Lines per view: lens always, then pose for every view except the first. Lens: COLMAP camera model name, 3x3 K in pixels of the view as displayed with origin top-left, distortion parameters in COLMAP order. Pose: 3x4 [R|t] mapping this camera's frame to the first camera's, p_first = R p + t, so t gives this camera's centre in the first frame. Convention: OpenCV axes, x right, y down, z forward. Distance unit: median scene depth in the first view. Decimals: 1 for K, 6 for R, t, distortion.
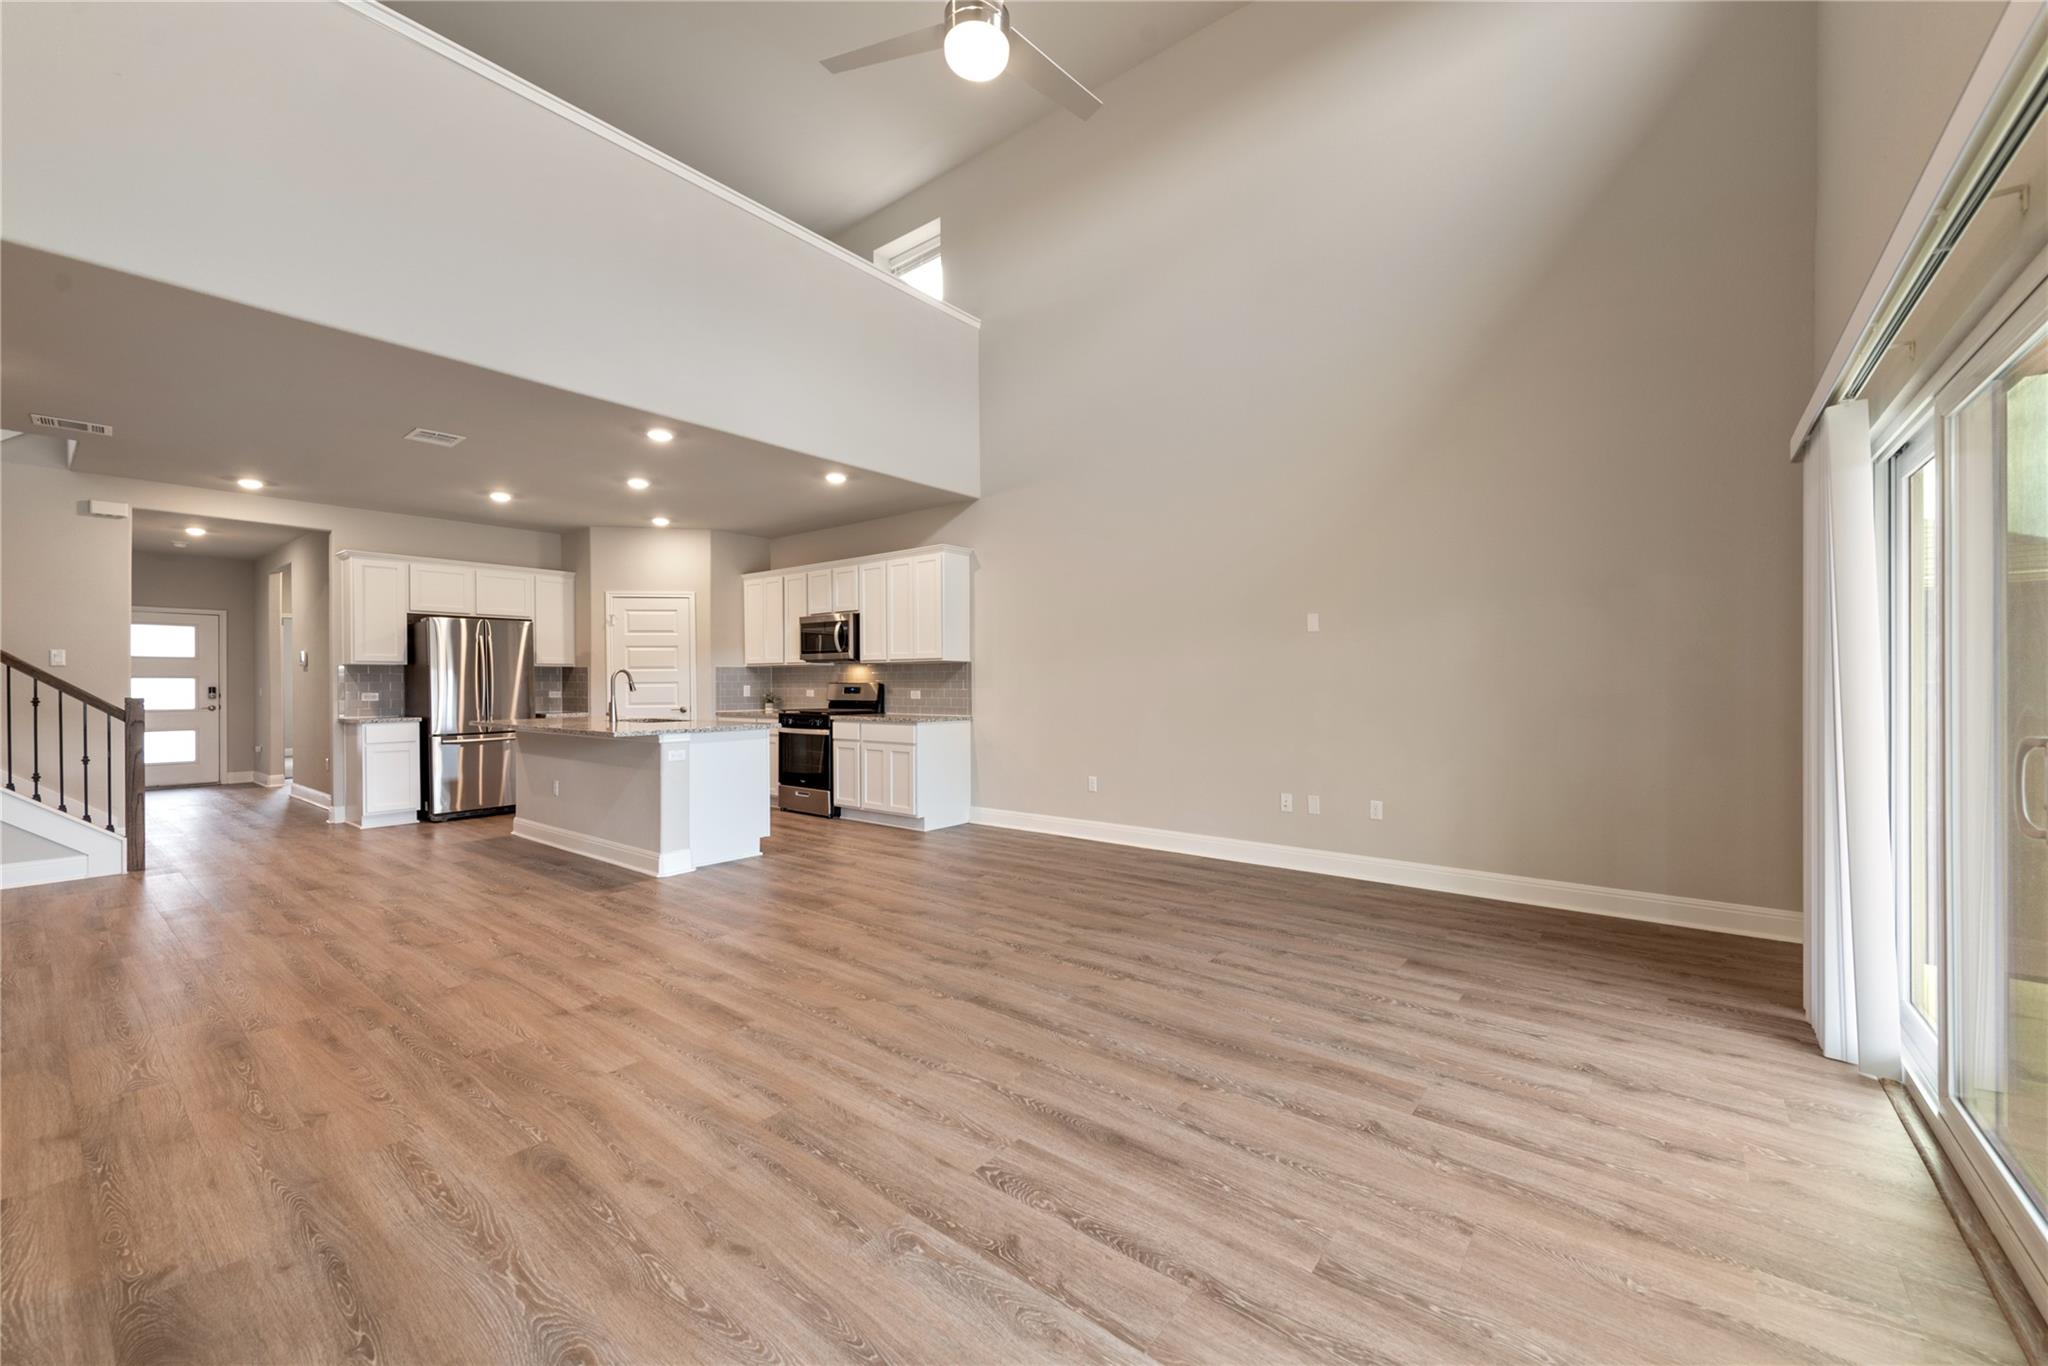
lens RADIAL K [[809.2, 0, 1037.8], [0, 809.2, 686.5], [0, 0, 1]] dist [0.017995, -0.005050]
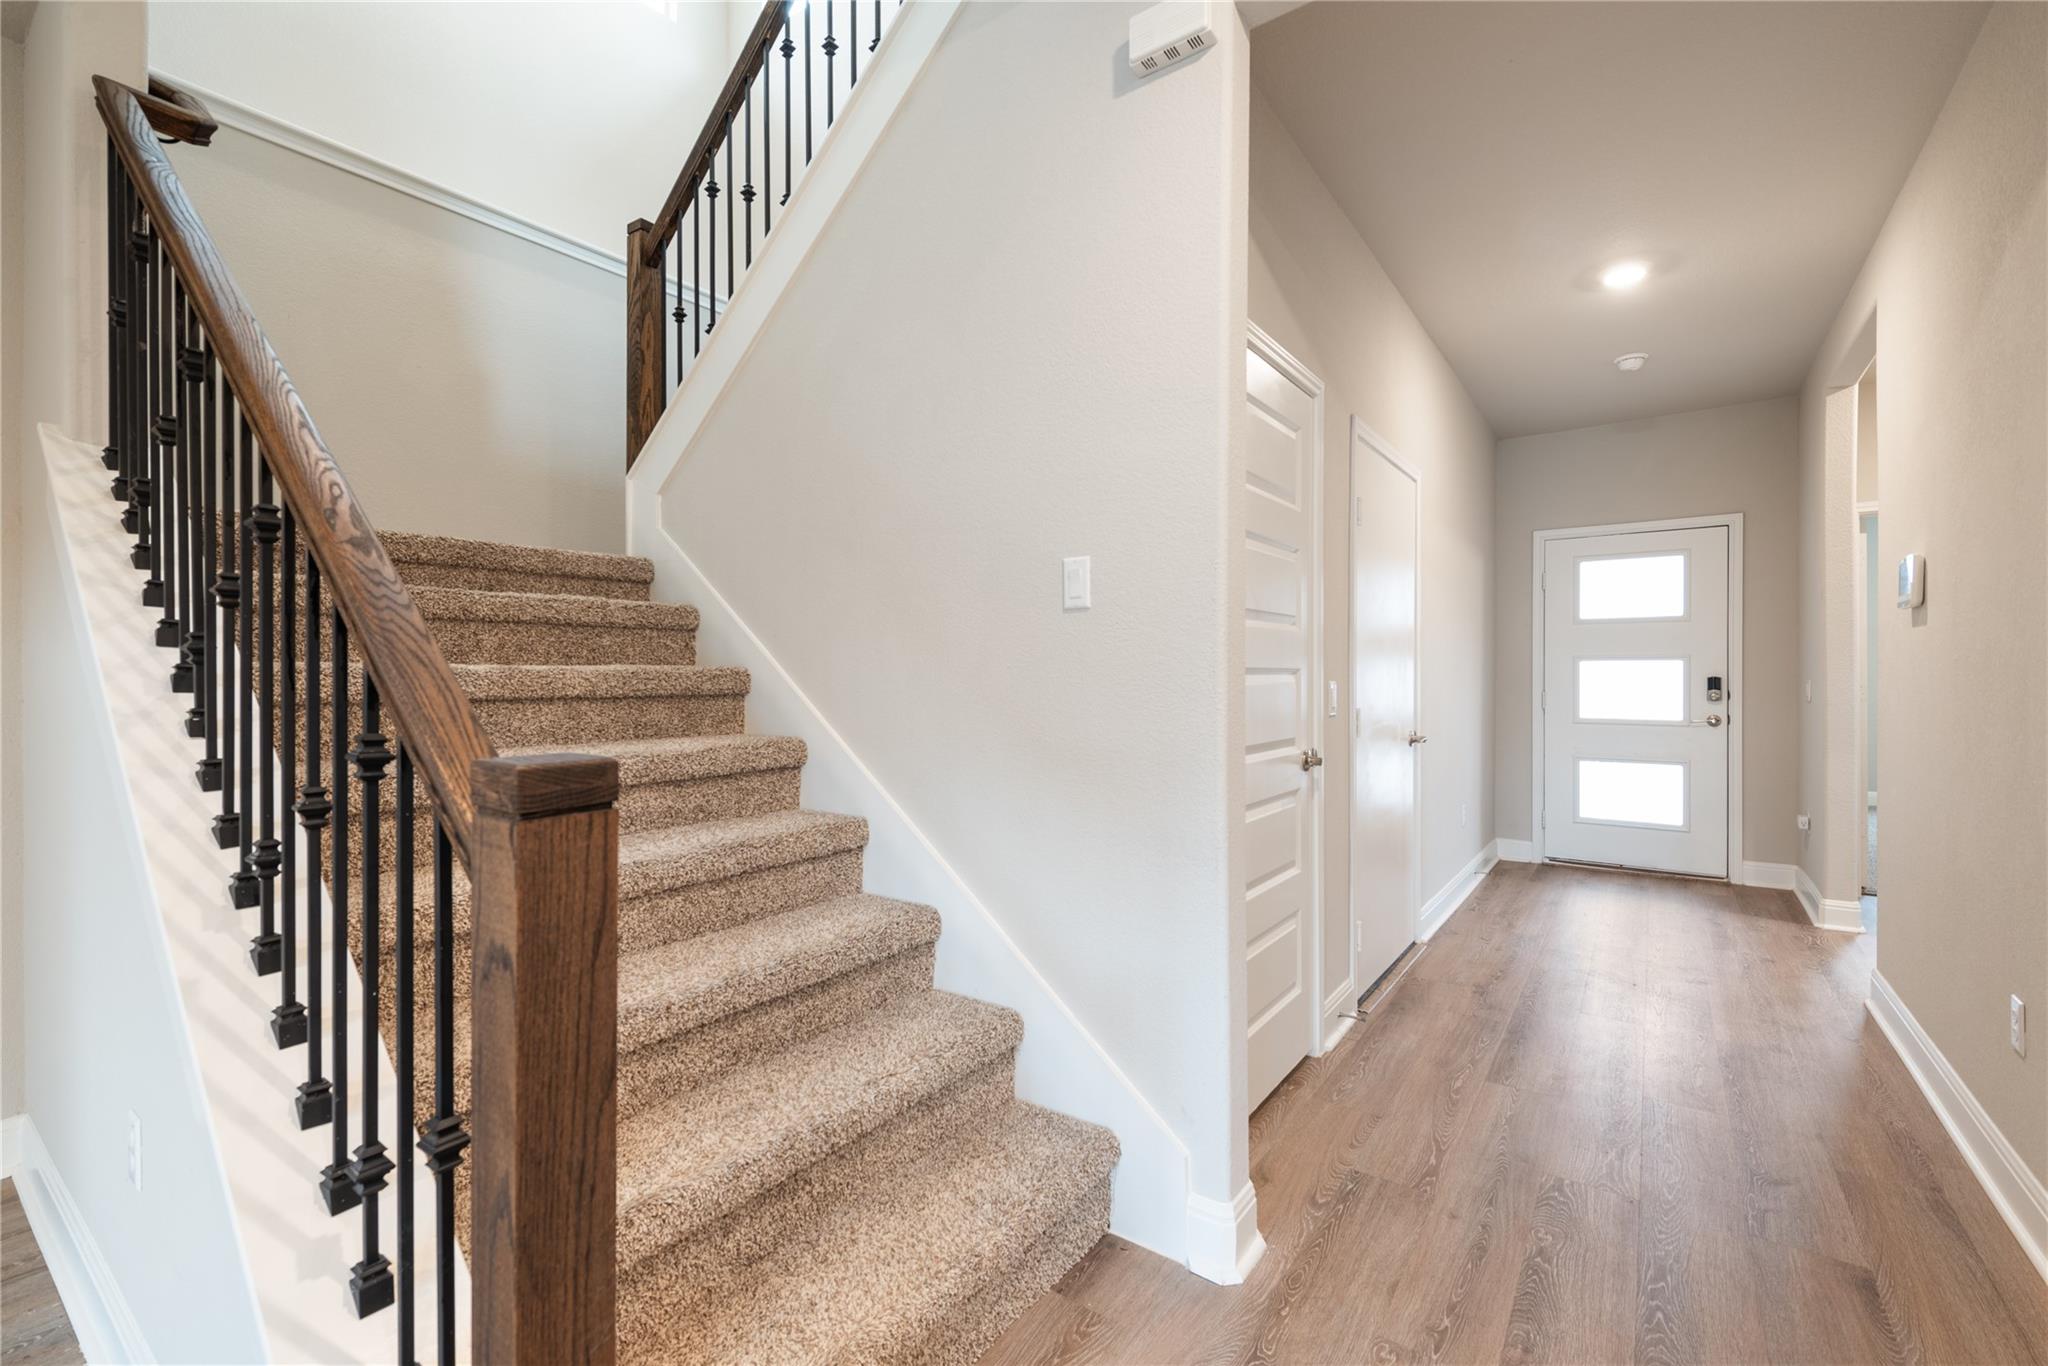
lens RADIAL K [[865.6, 0, 1042.7], [0, 865.6, 681.2], [0, 0, 1]] dist [0.008624, -0.000845]
pose [[0.050997, 0.007702, -0.998669, -1.133068], [-0.001739, 0.999969, 0.007624, -0.000432], [0.998697, 0.001348, 0.051009, 1.268910]]
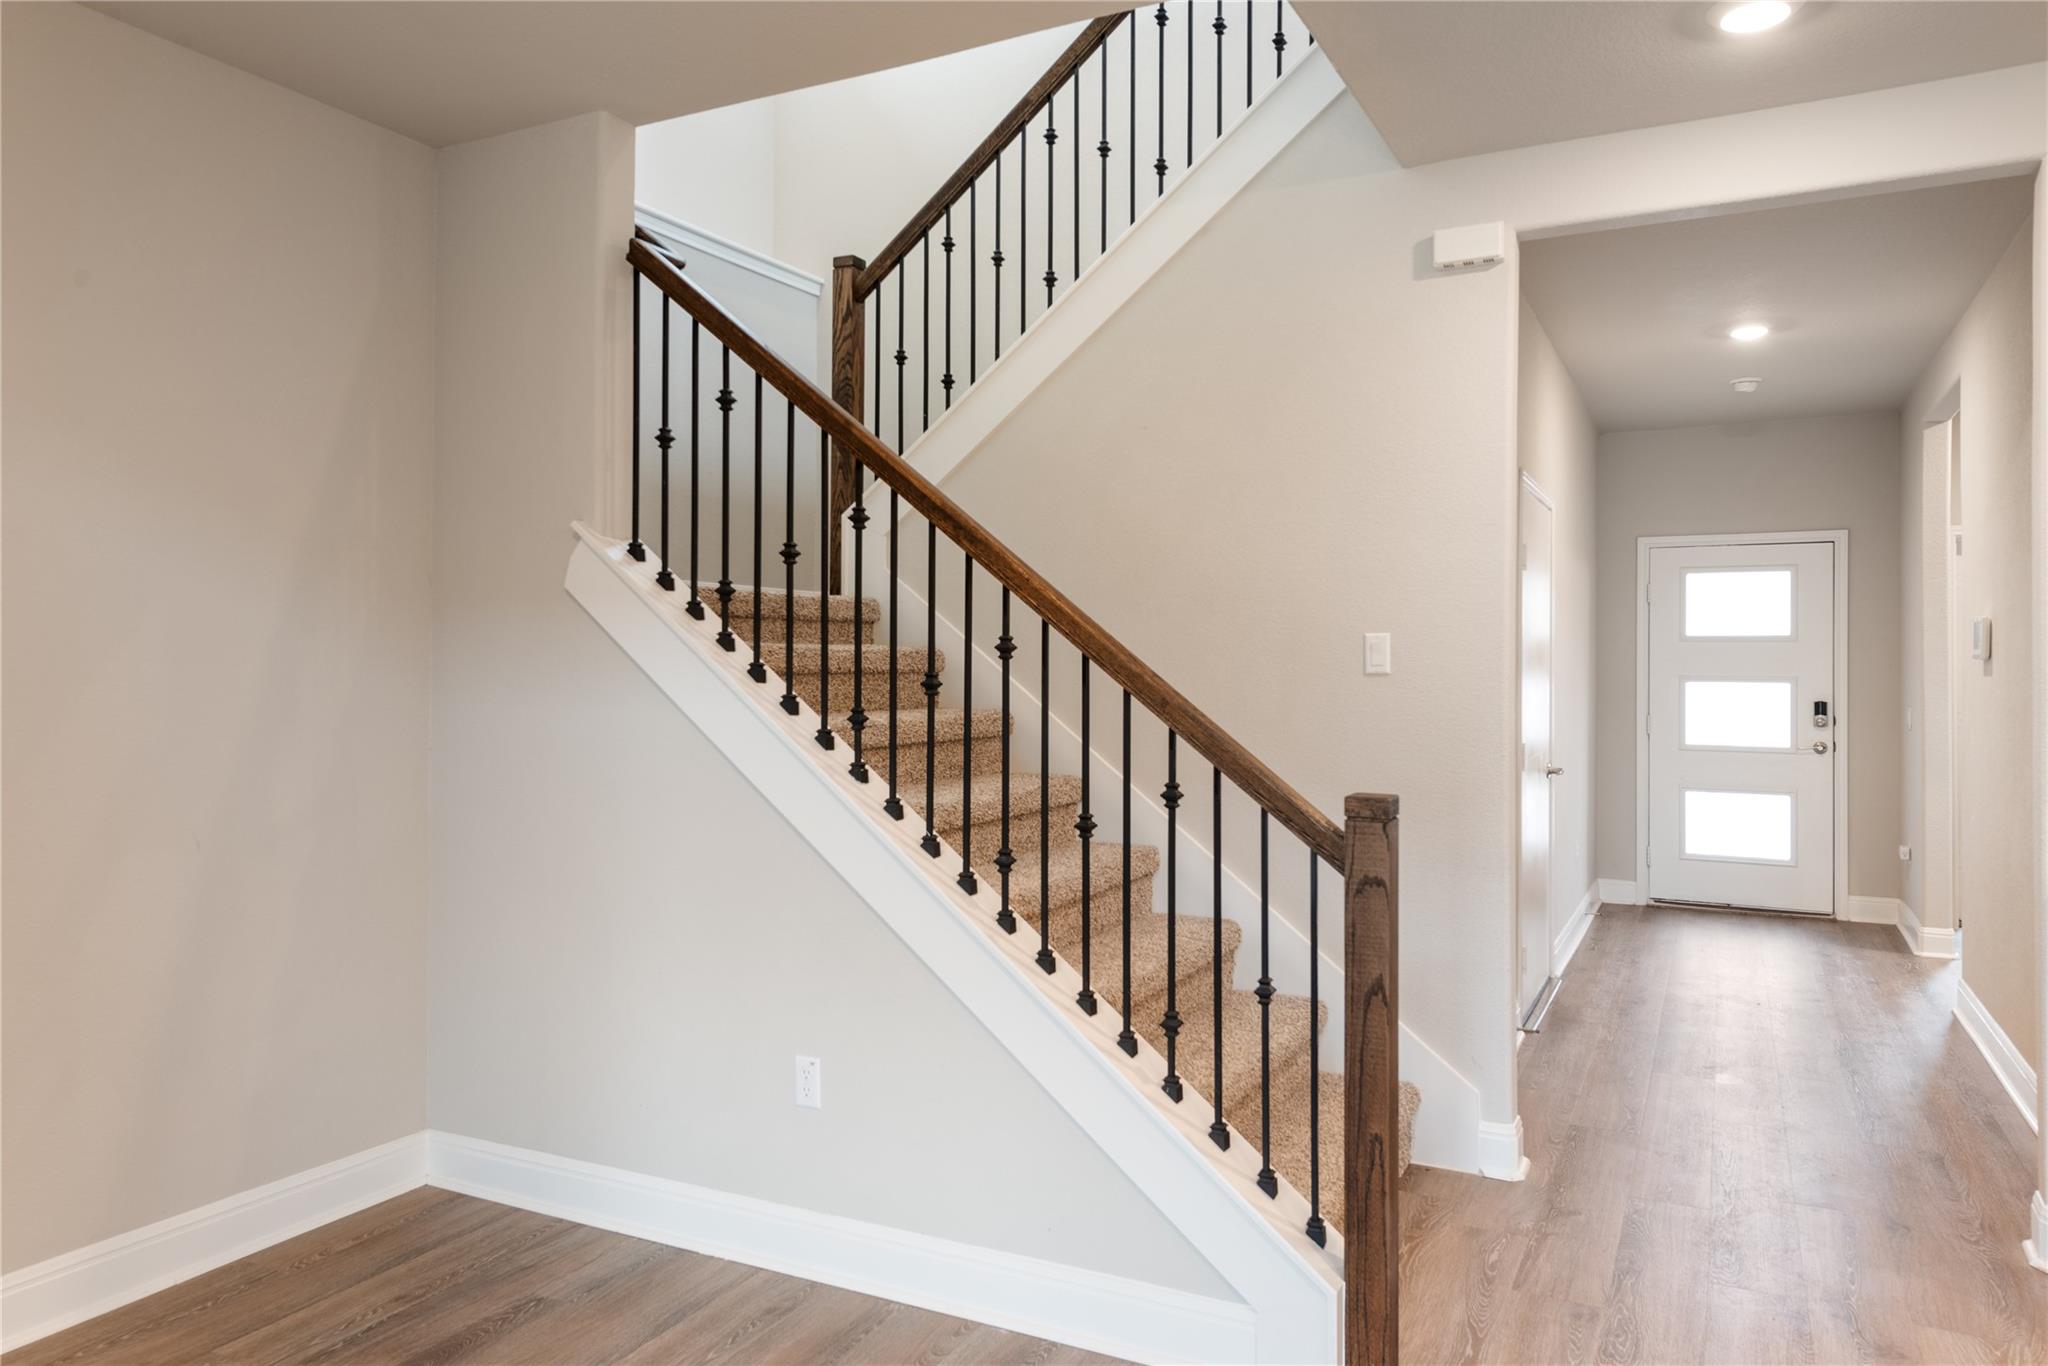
lens RADIAL K [[1357.2, 0, 1024.6], [0, 1357.2, 655.0], [0, 0, 1]] dist [0.011068, -0.002635]
pose [[0.189313, -0.002702, -0.981913, -0.771234], [-0.008300, 0.999956, -0.004352, -0.039482], [0.981882, 0.008974, 0.189282, 0.931618]]
